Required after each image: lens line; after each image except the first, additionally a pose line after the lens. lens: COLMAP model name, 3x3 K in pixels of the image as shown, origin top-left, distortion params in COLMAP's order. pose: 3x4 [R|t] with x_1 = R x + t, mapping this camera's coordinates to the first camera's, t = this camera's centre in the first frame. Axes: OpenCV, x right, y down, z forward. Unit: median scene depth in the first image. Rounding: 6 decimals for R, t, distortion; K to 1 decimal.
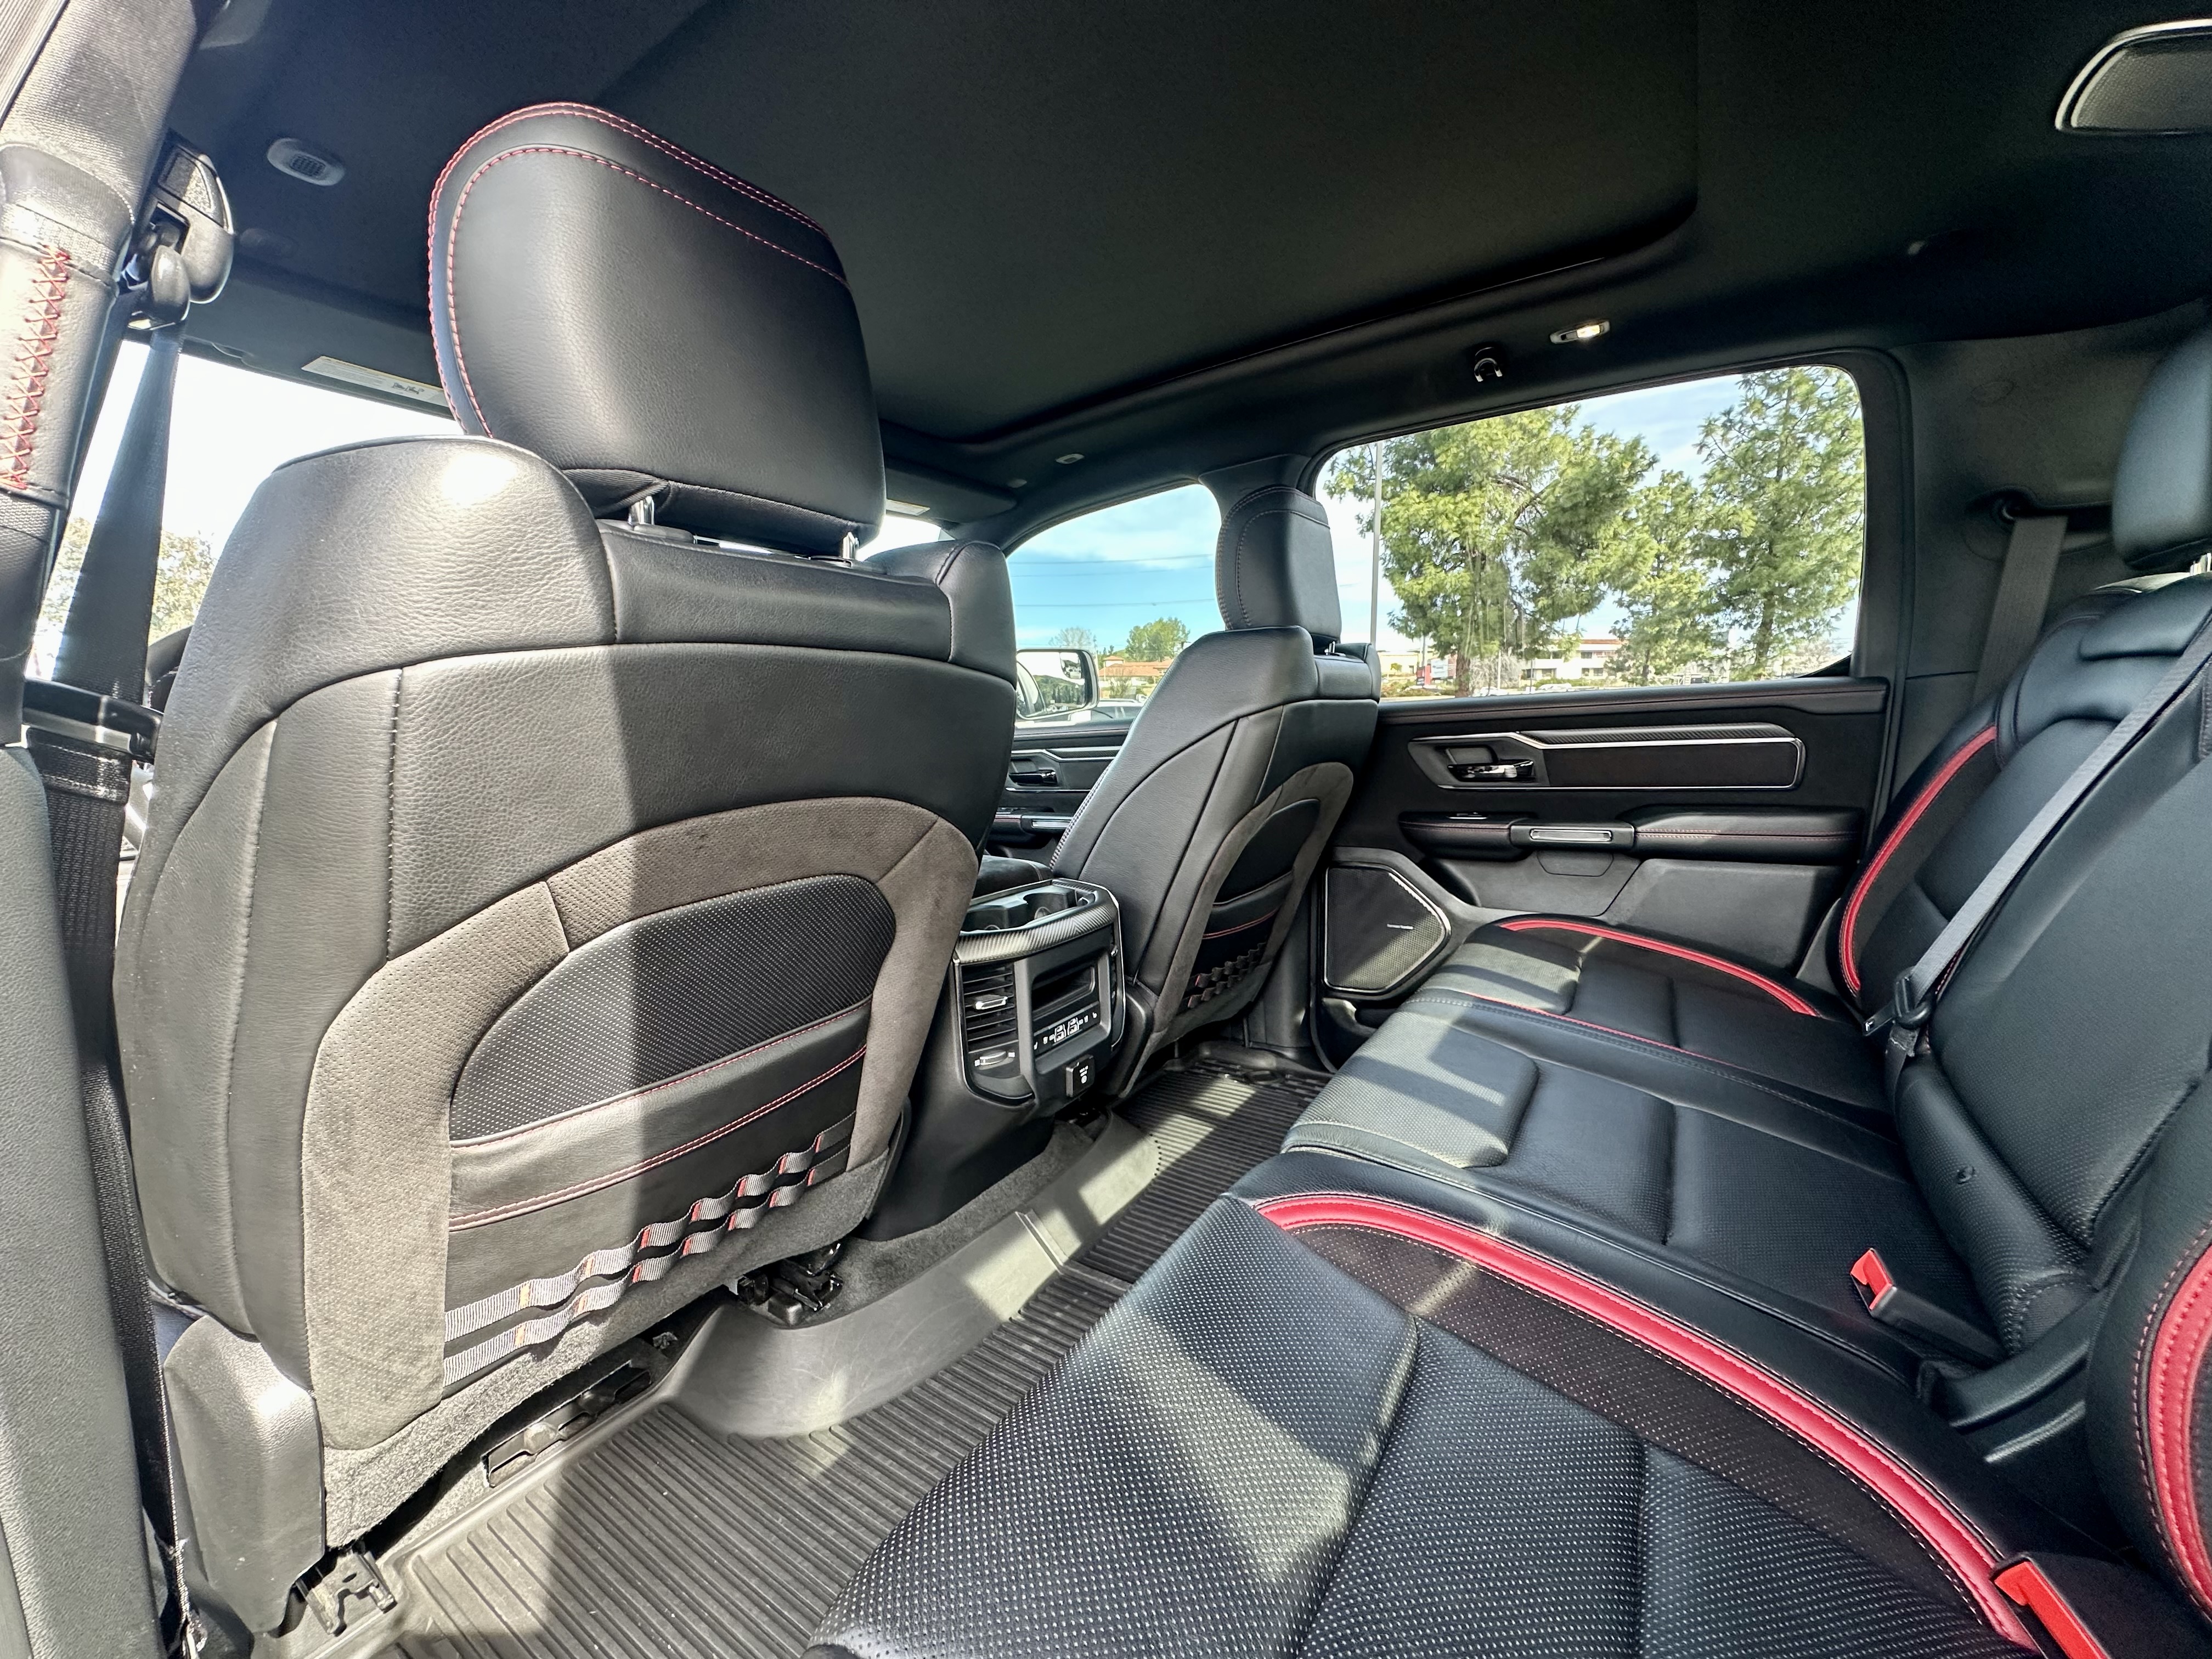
lens RADIAL K [[880.6, 0, 1102.6], [0, 880.6, 833.5], [0, 0, 1]] dist [-0.003327, 0.000474]
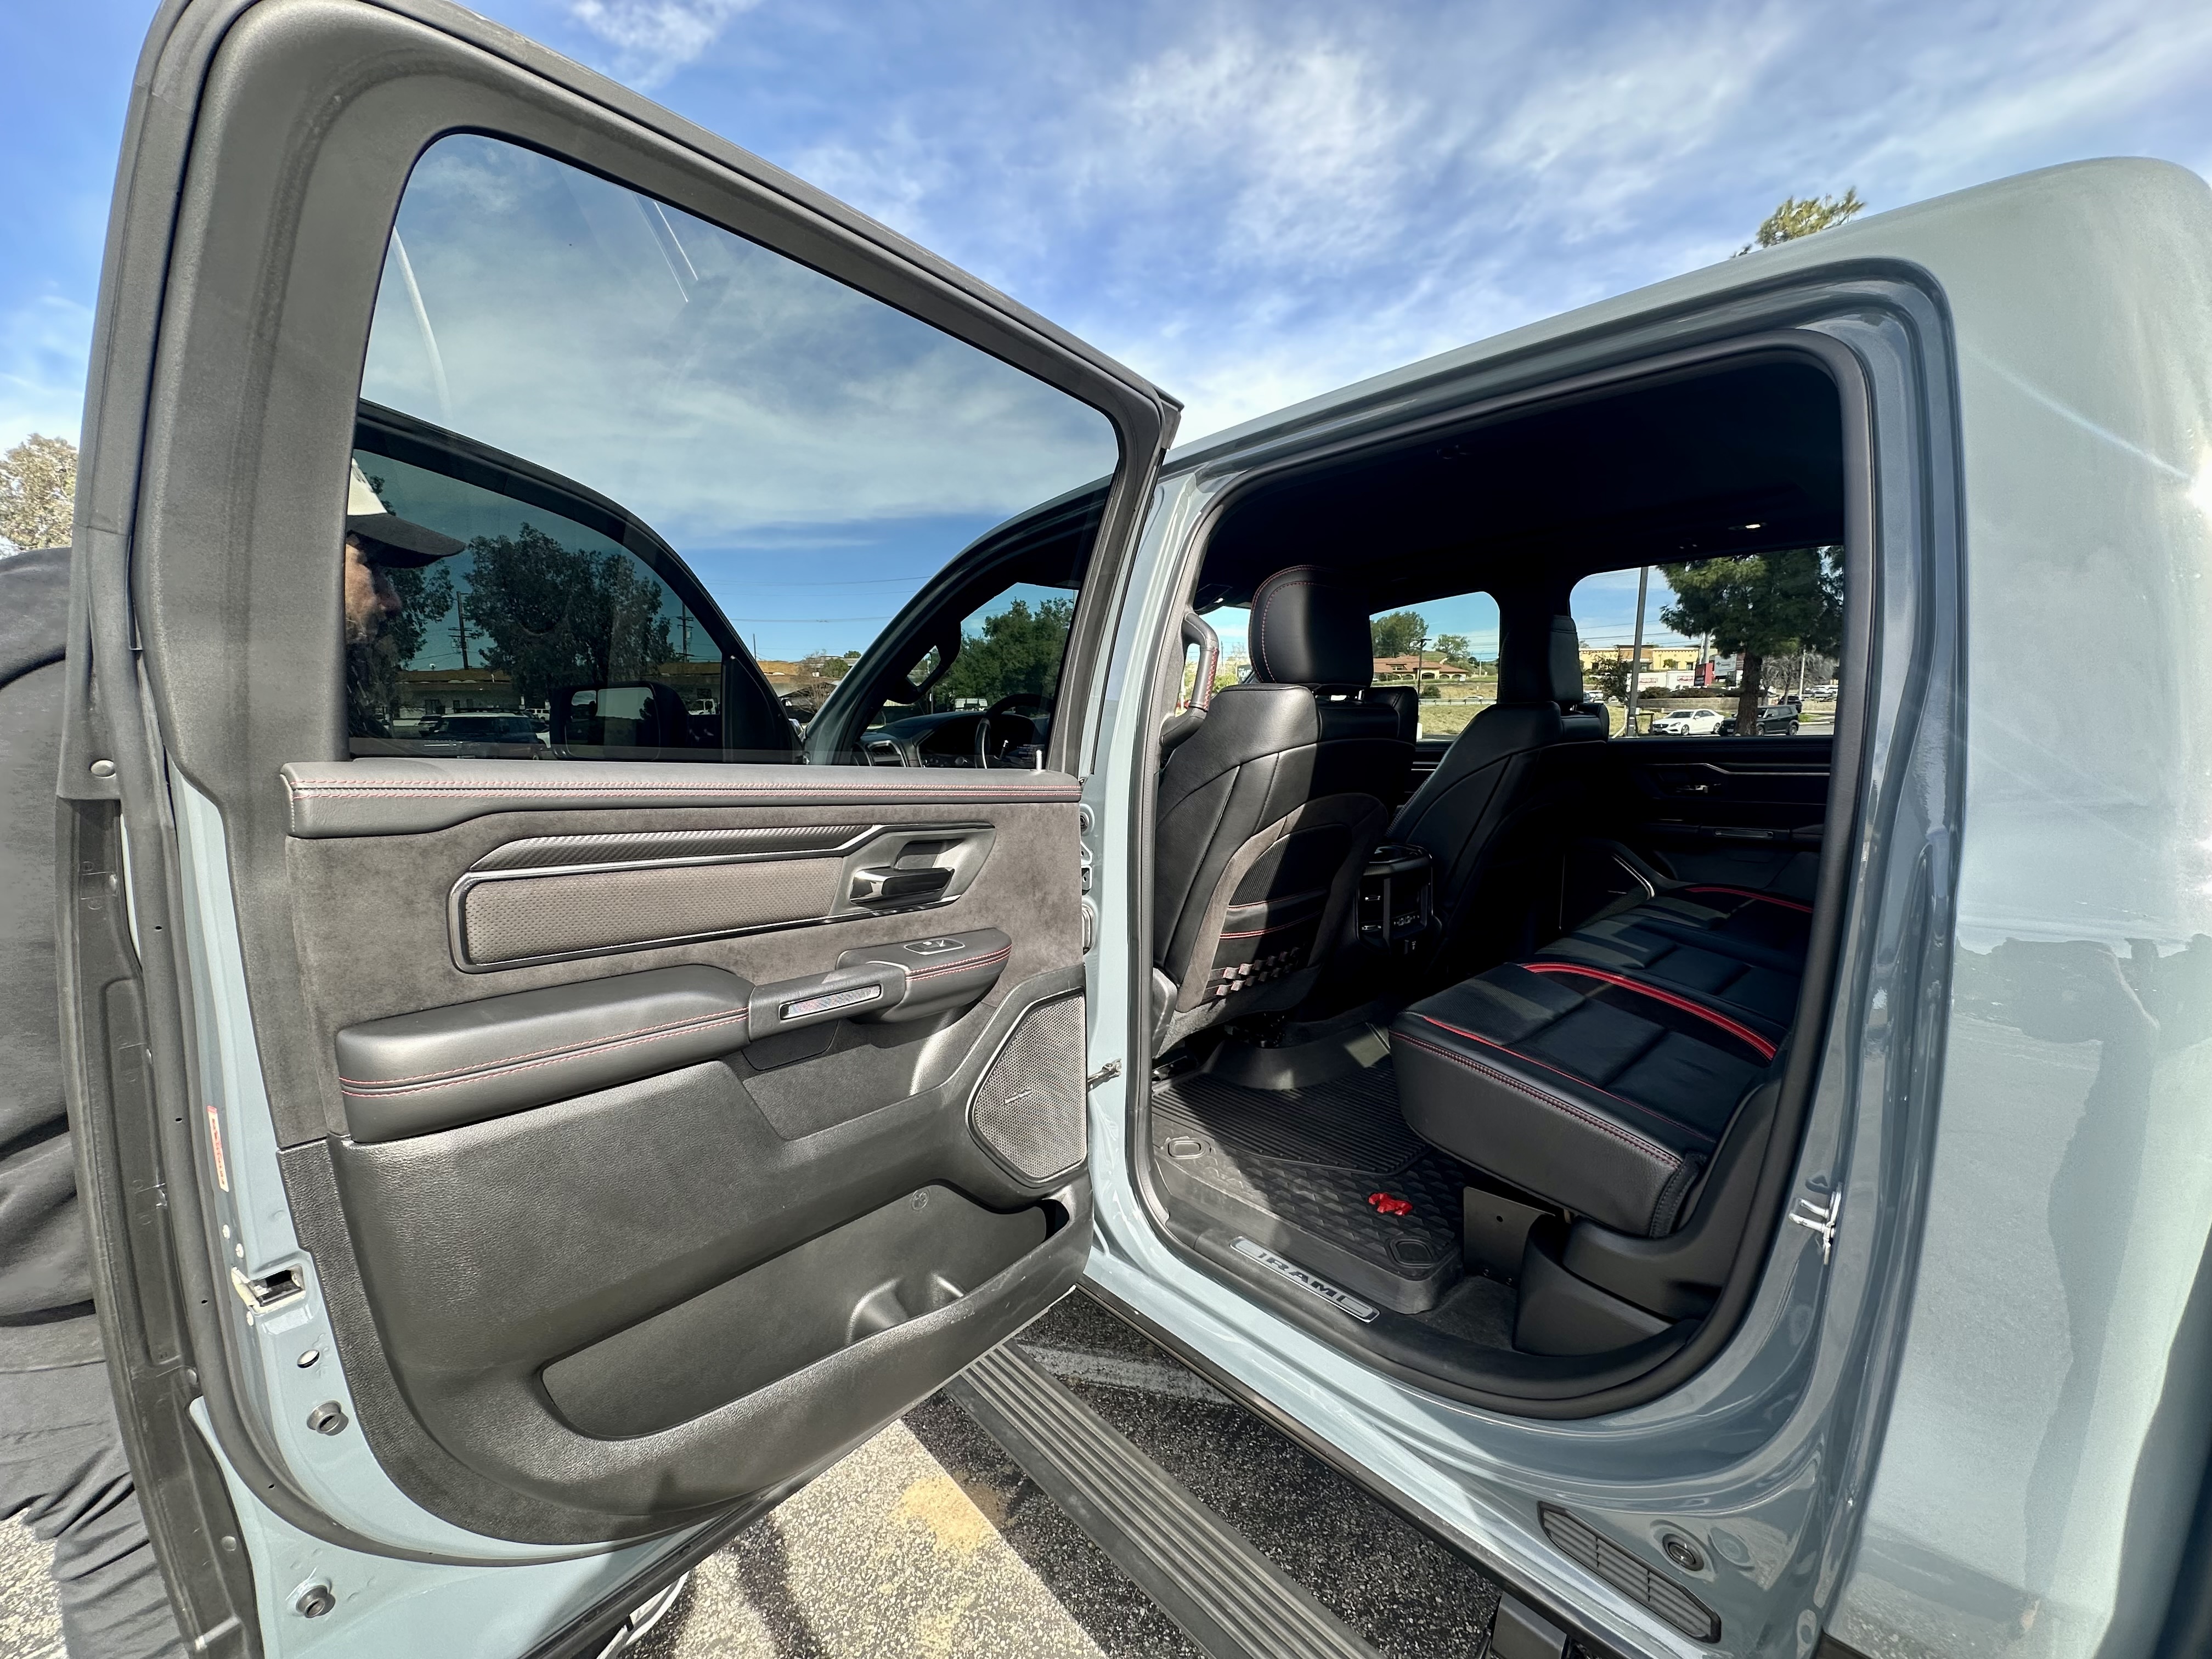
lens RADIAL K [[880.6, 0, 1102.6], [0, 880.6, 833.5], [0, 0, 1]] dist [-0.003327, 0.000474]
pose [[0.969195, 0.048052, -0.241562, -0.155379], [-0.046822, 0.998845, 0.010830, 0.034865], [0.241803, 0.000814, 0.970325, -0.678389]]
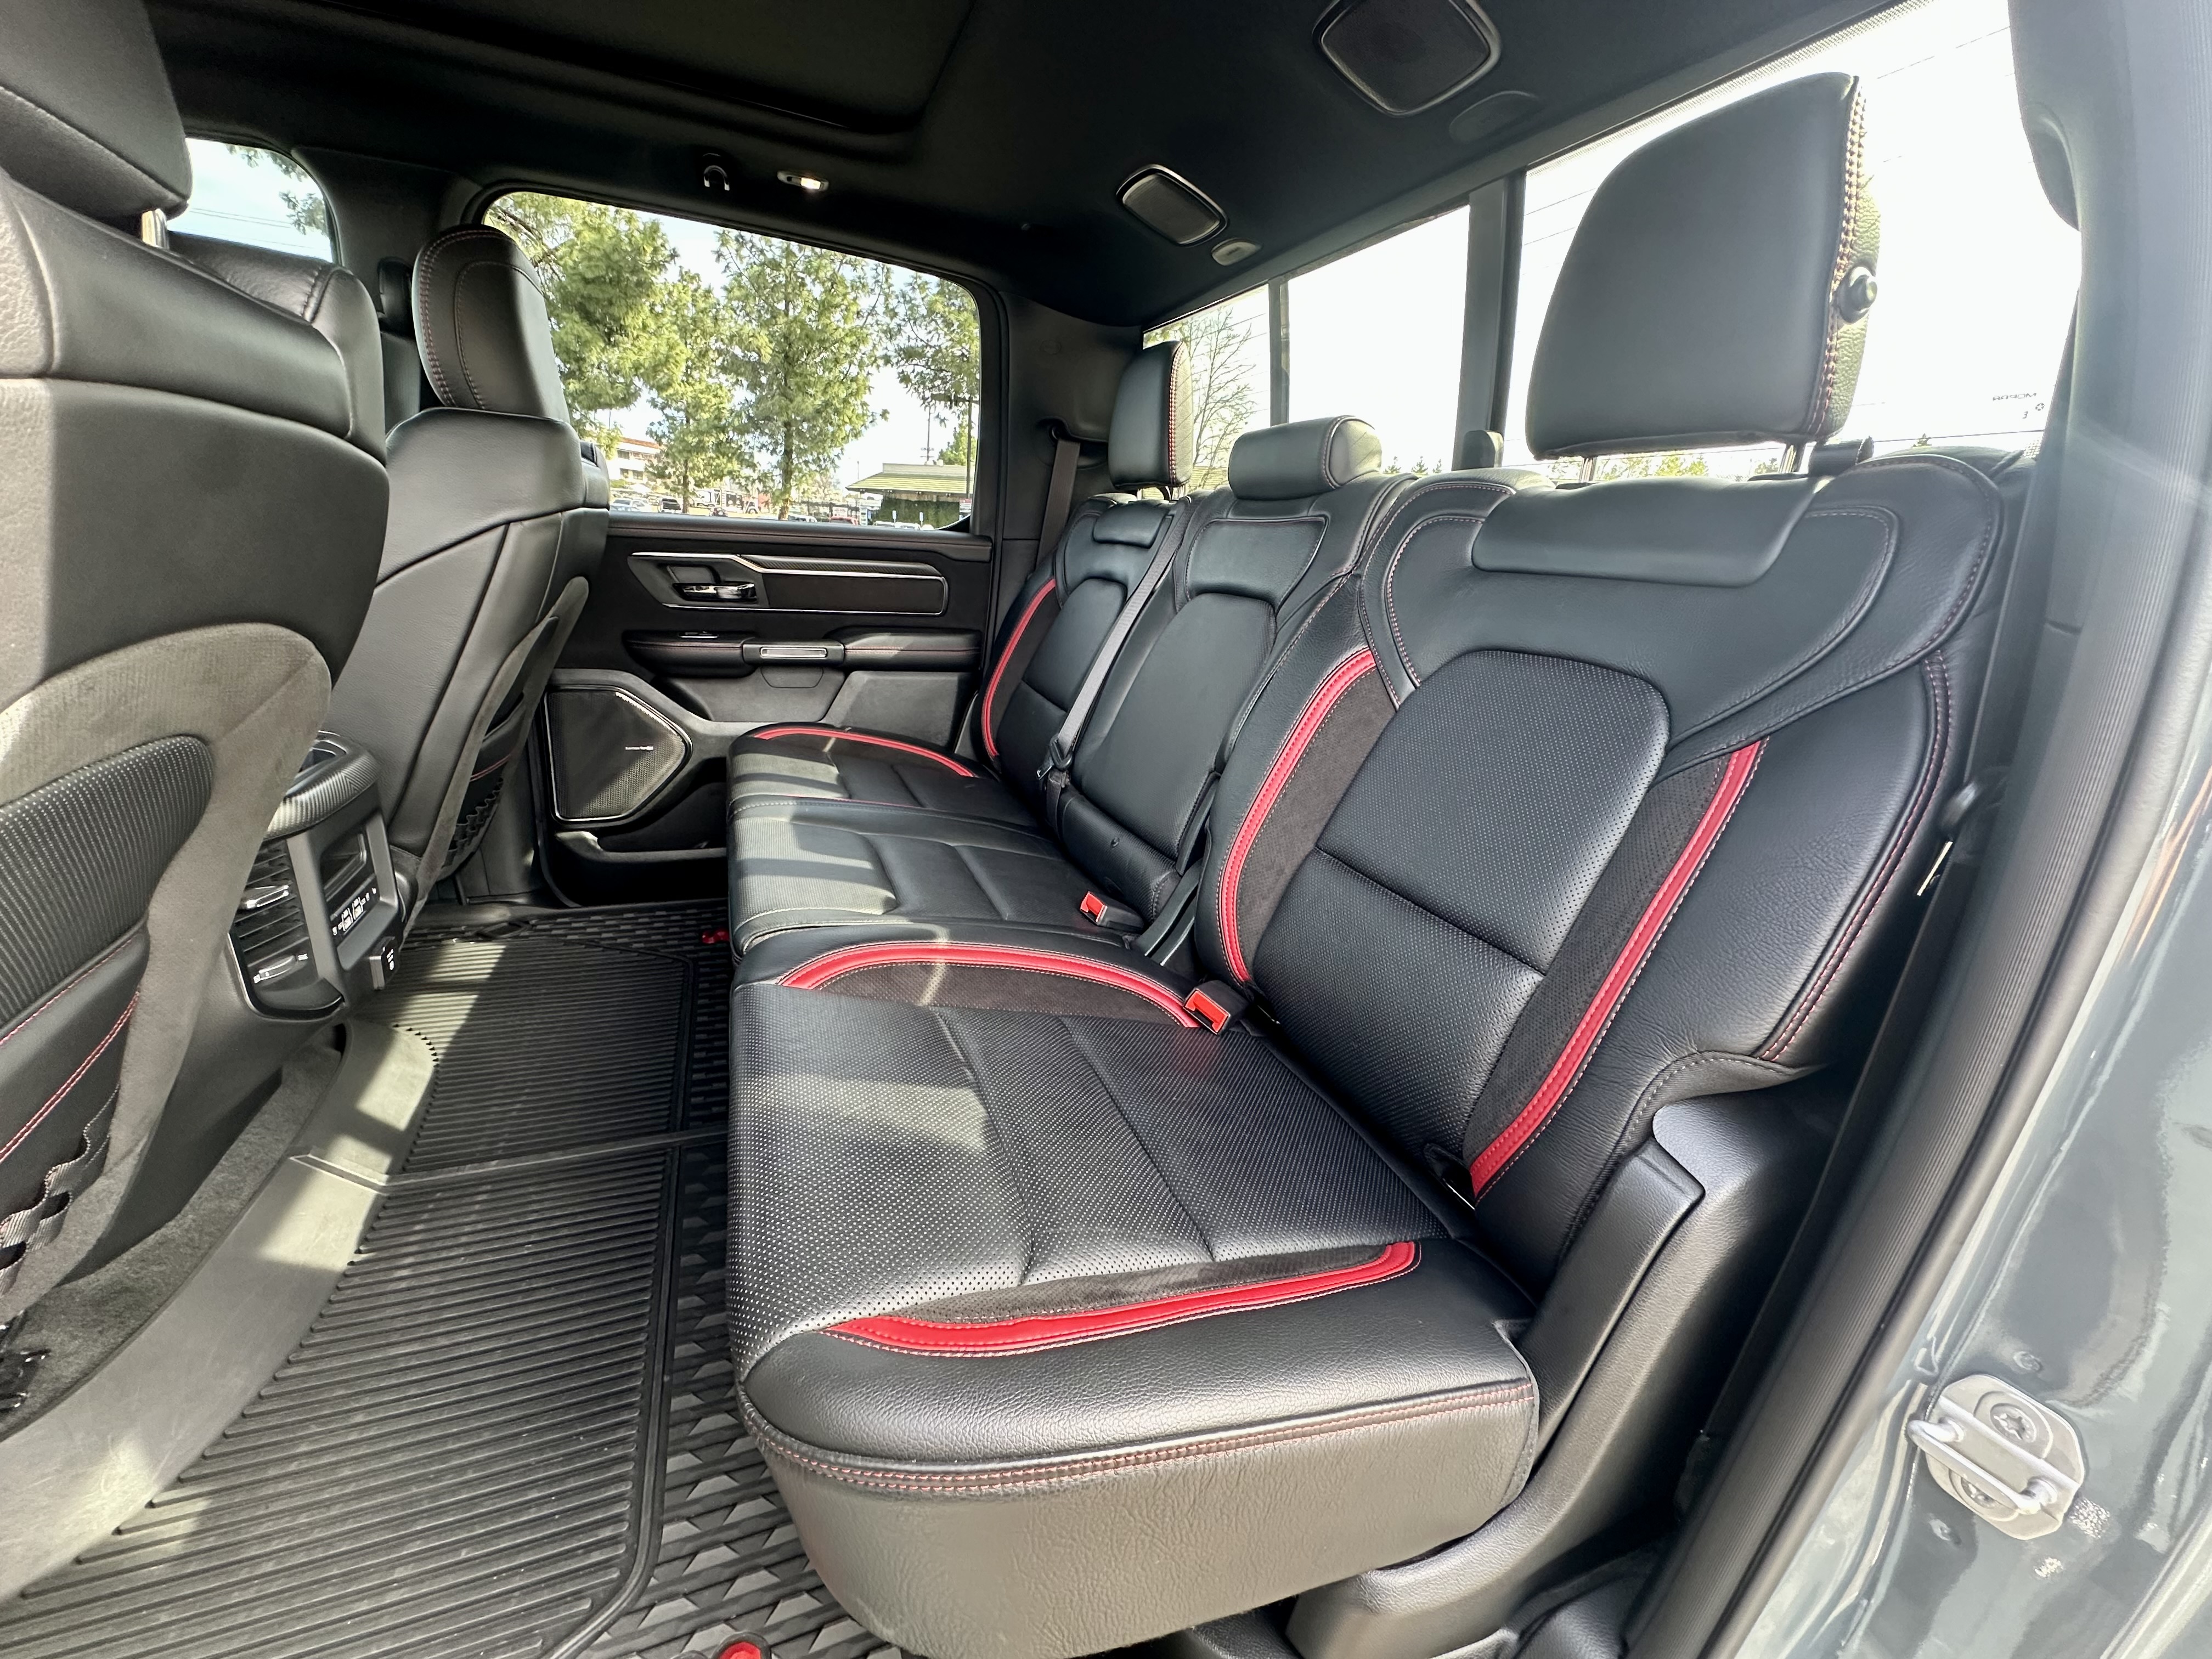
lens RADIAL K [[880.6, 0, 1102.6], [0, 880.6, 833.5], [0, 0, 1]] dist [-0.003327, 0.000474]
pose [[0.561619, -0.181626, 0.807215, -0.205034], [0.009289, 0.976932, 0.213350, -0.008233], [-0.827344, -0.112323, 0.550350, 0.005112]]
